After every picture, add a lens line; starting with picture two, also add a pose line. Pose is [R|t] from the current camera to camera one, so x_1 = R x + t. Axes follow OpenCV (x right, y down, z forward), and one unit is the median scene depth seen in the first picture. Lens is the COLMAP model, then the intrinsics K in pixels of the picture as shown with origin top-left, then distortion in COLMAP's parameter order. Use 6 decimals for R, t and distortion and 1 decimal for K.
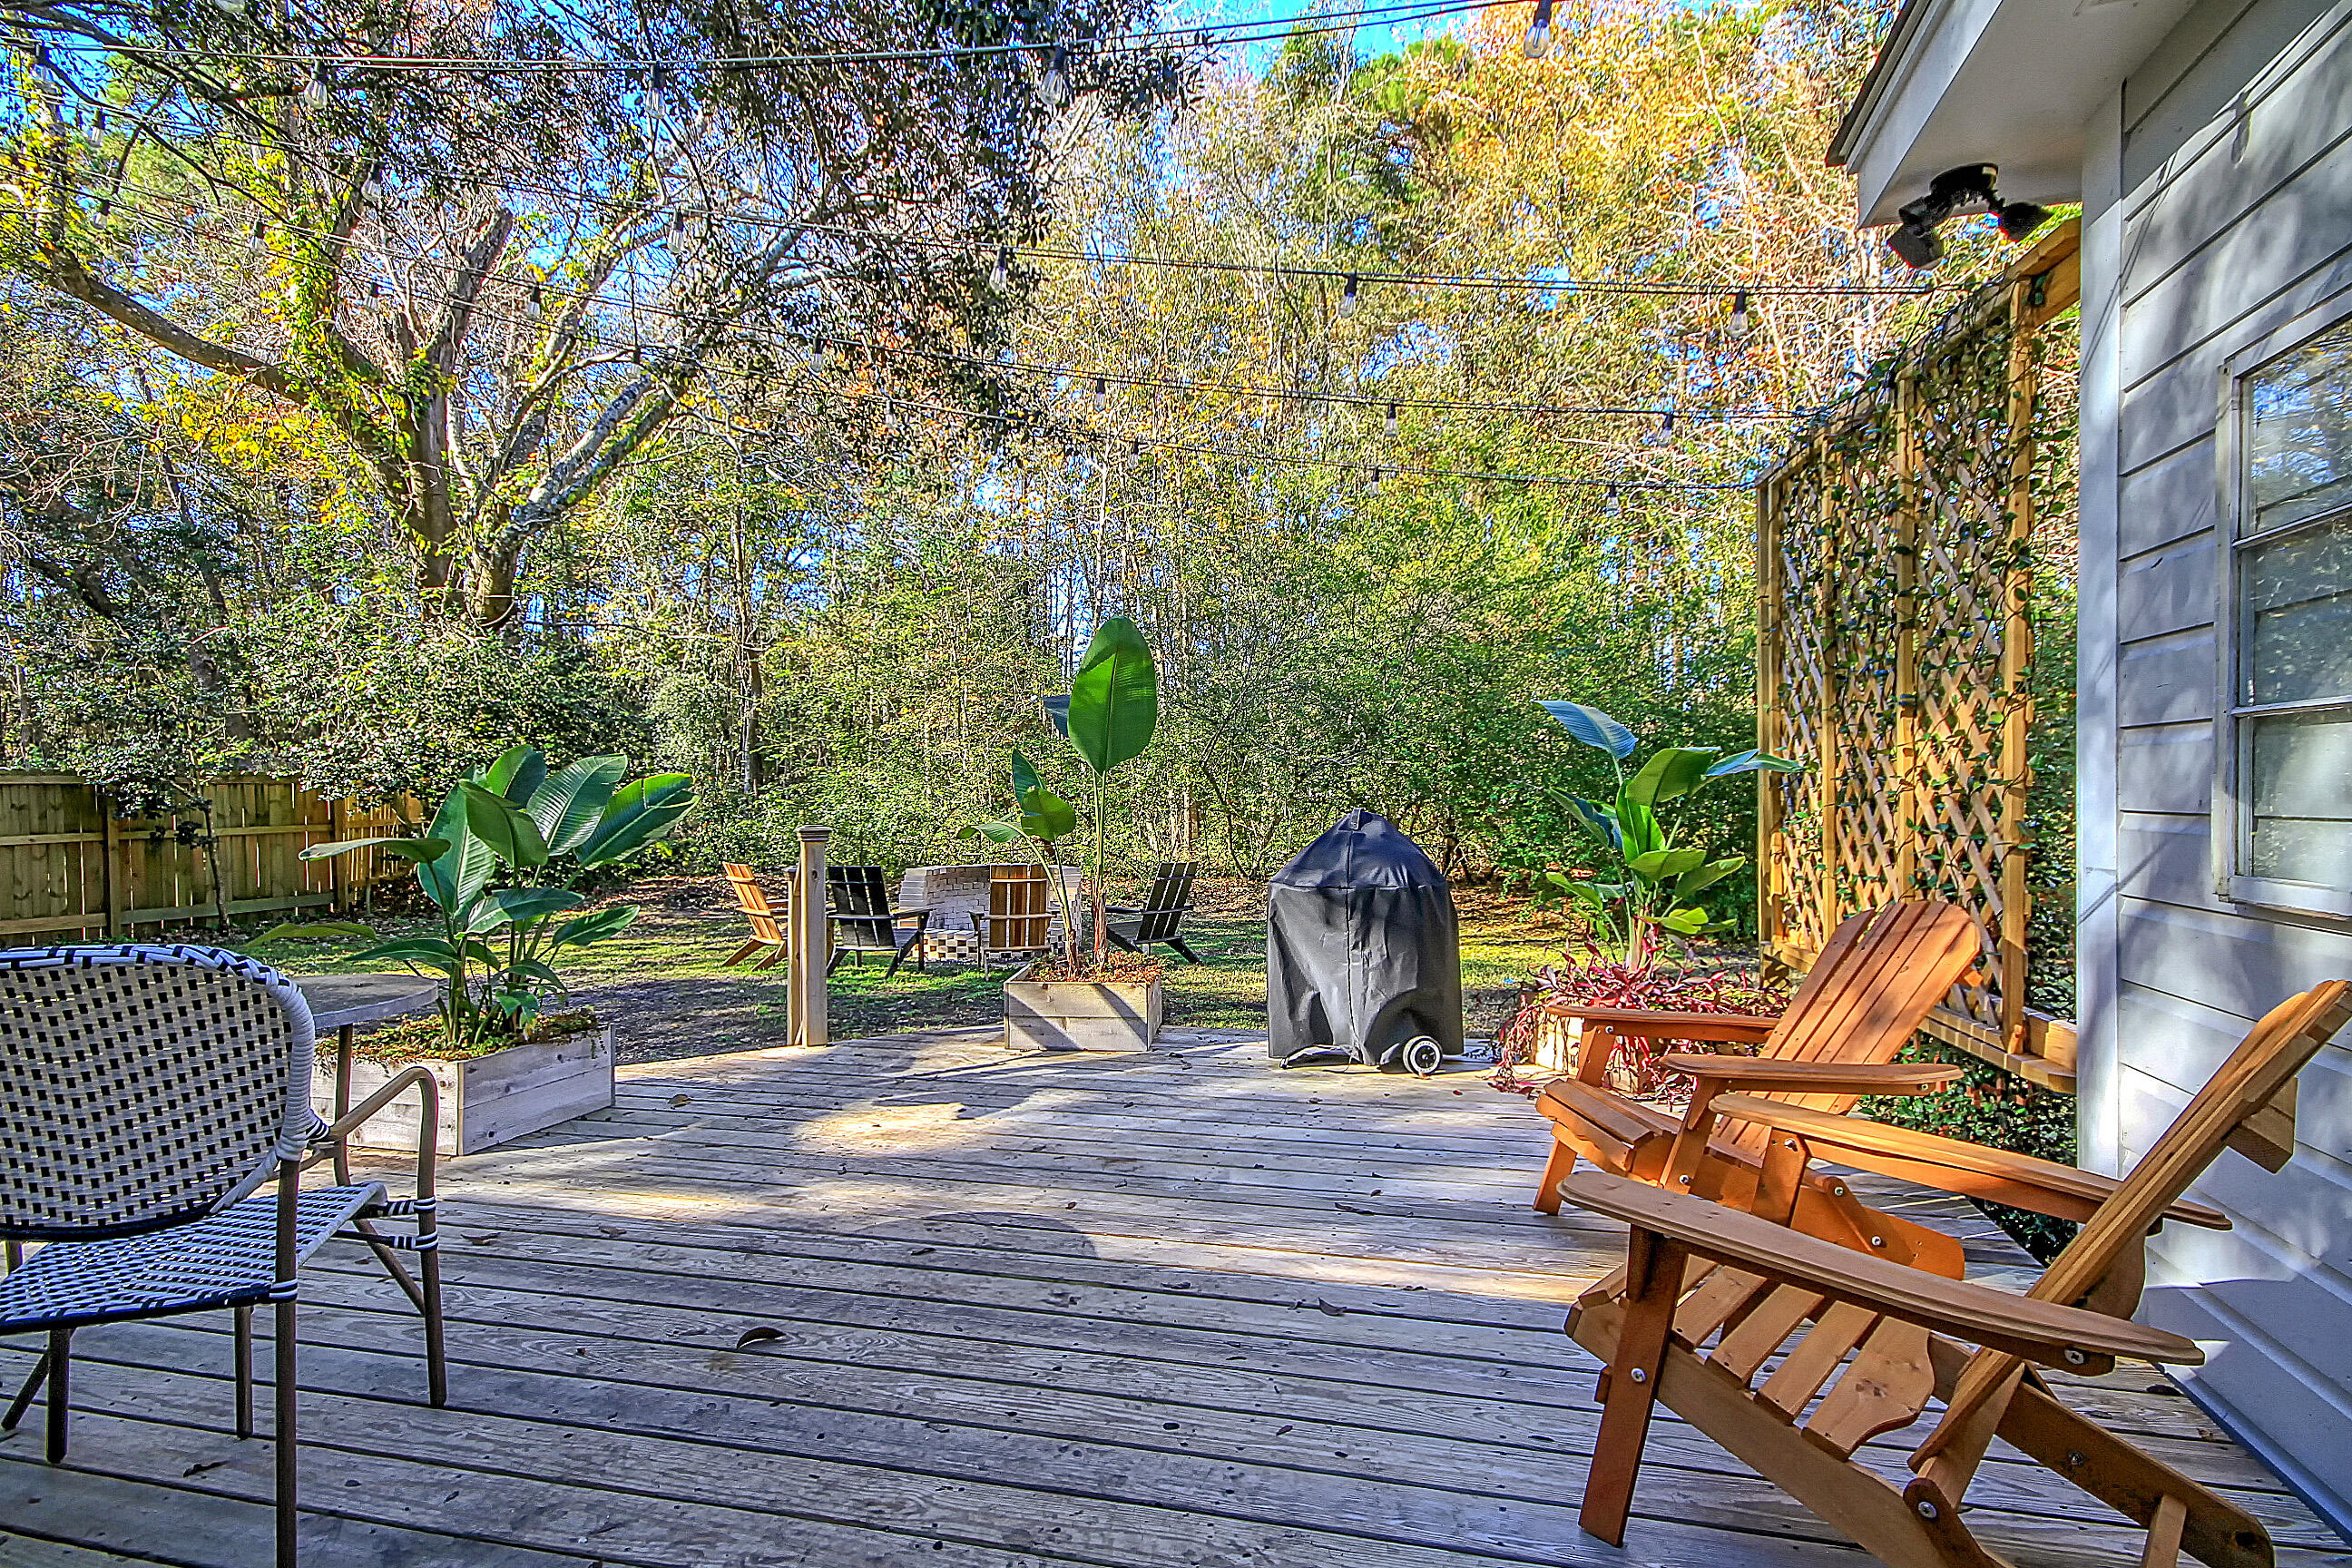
lens RADIAL K [[1204.7, 0, 1205.0], [0, 1204.7, 790.5], [0, 0, 1]] dist [0.005999, 0.001159]
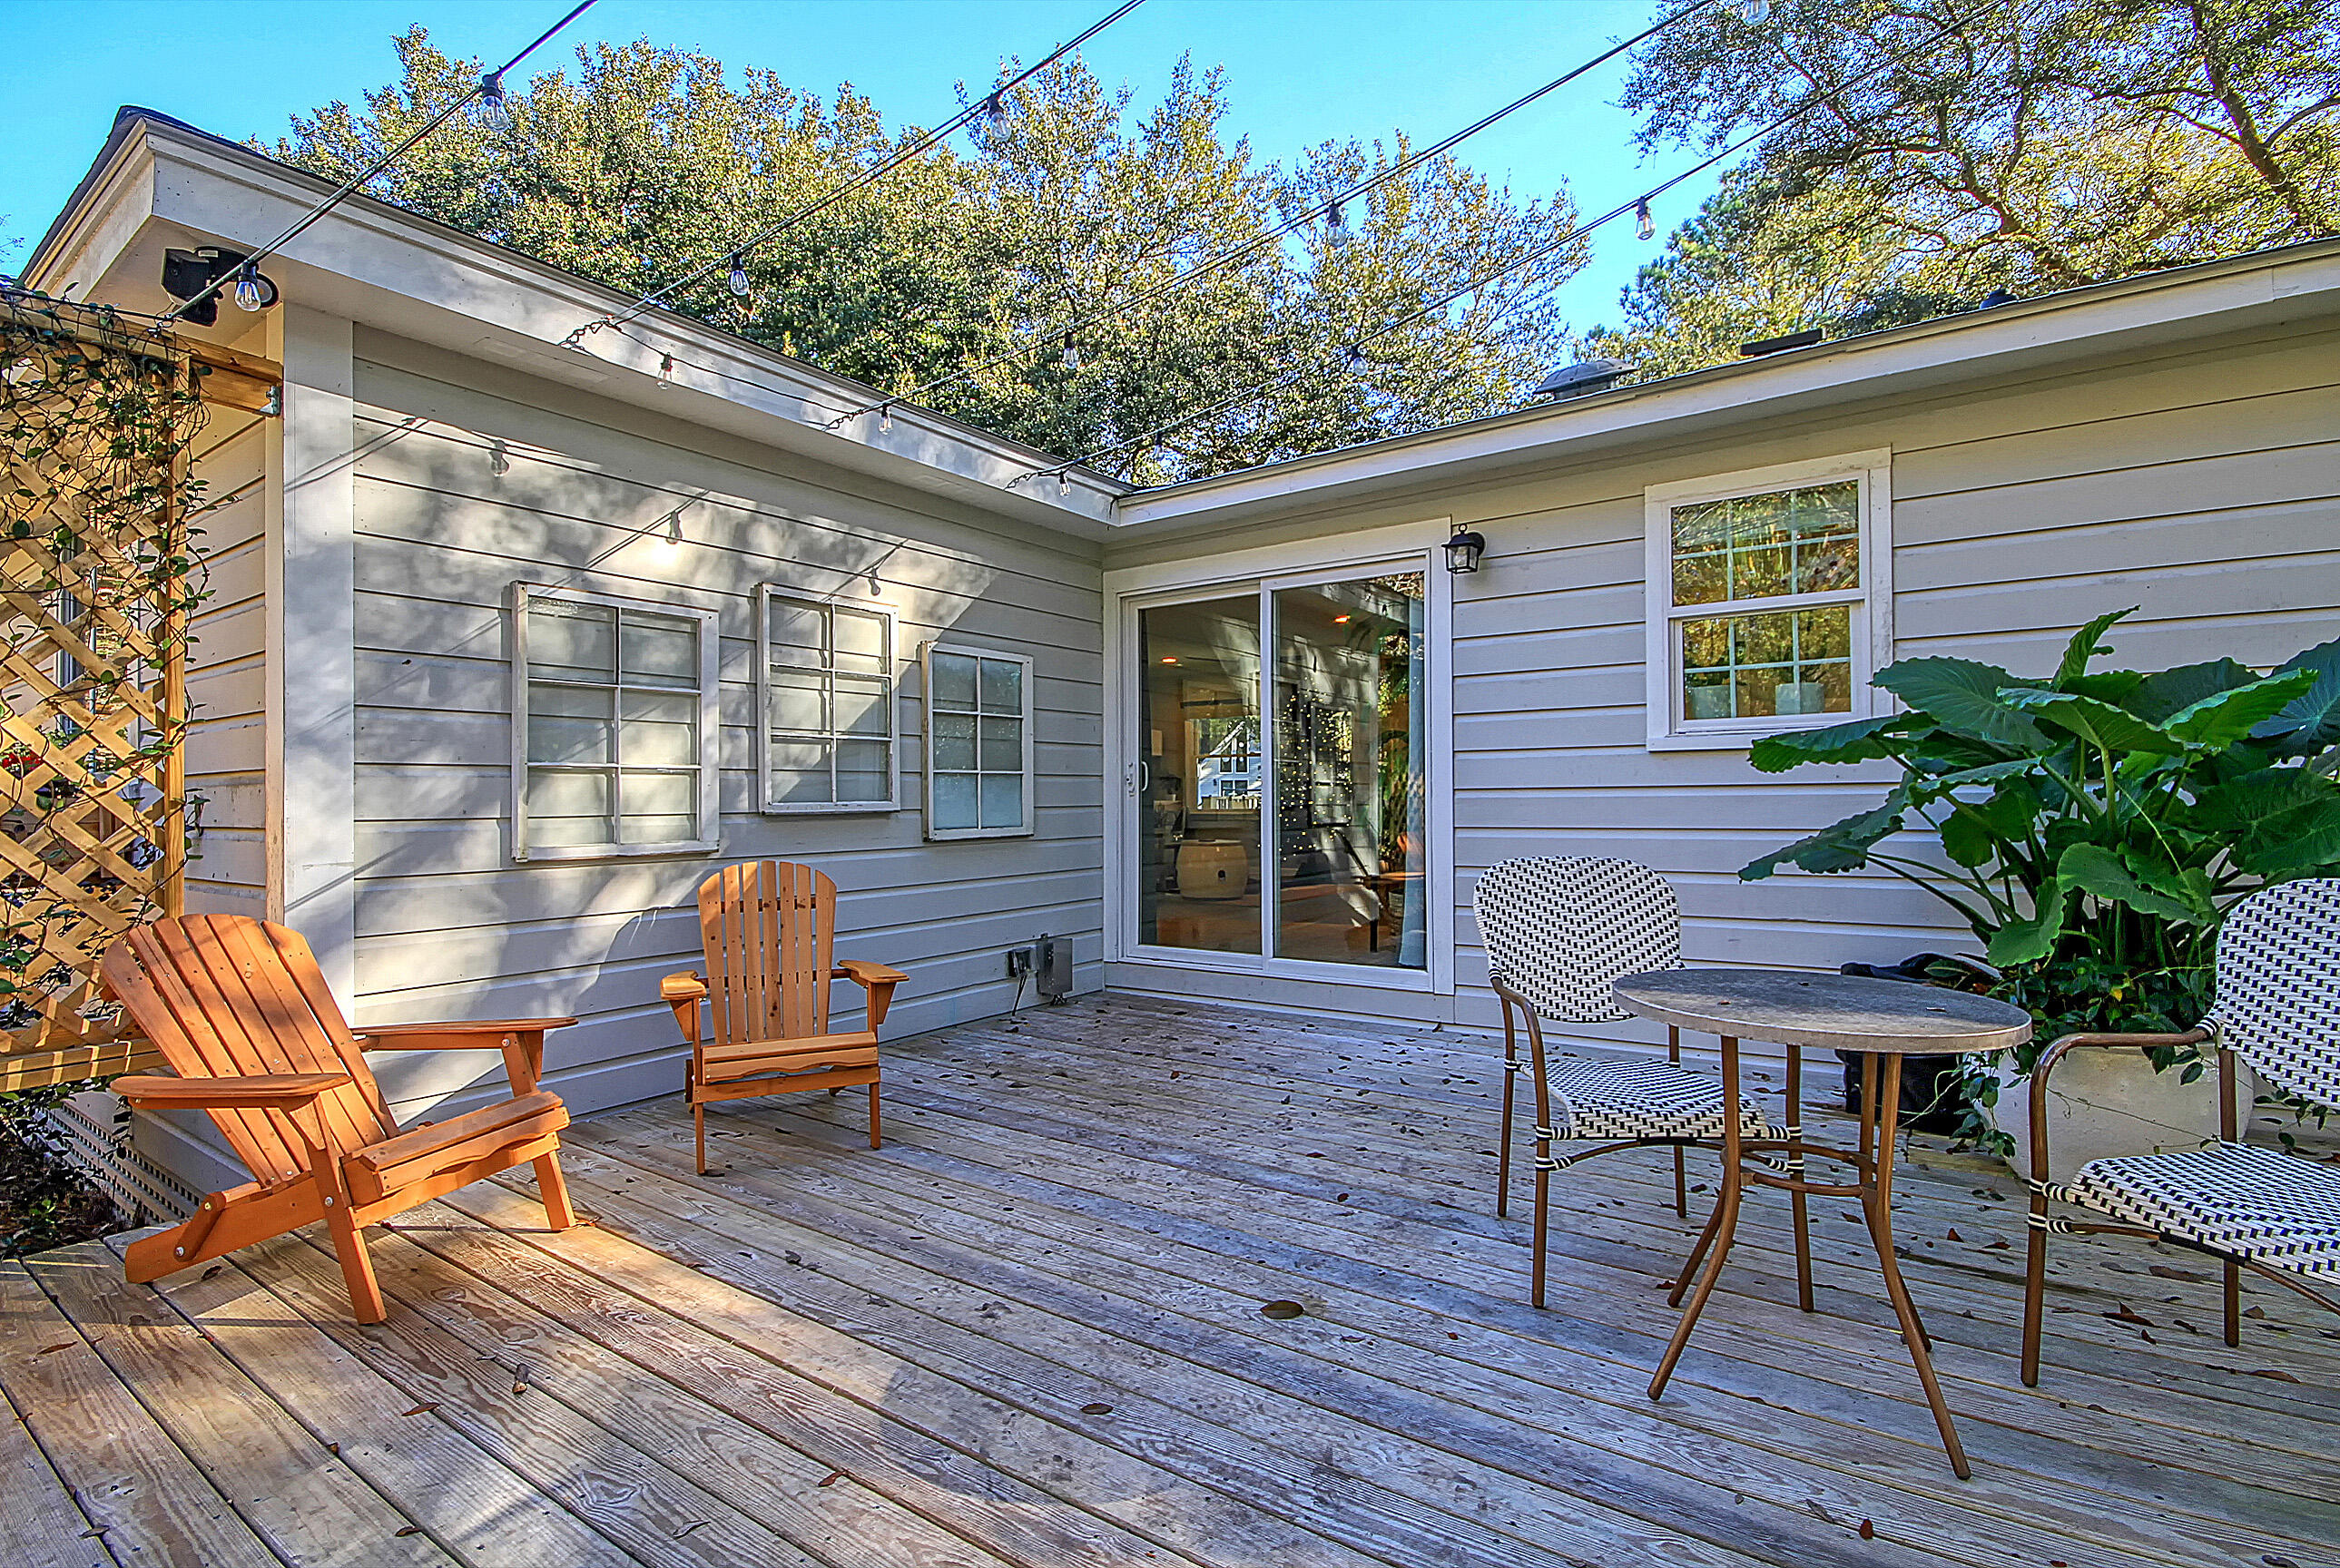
lens RADIAL K [[1079.5, 0, 1171.4], [0, 1079.5, 809.4], [0, 0, 1]] dist [-0.001900, 0.000628]
pose [[-0.936668, 0.011424, 0.350033, -0.594399], [0.014702, 0.999869, 0.006711, 0.011935], [-0.349911, 0.011432, -0.936713, 1.855581]]
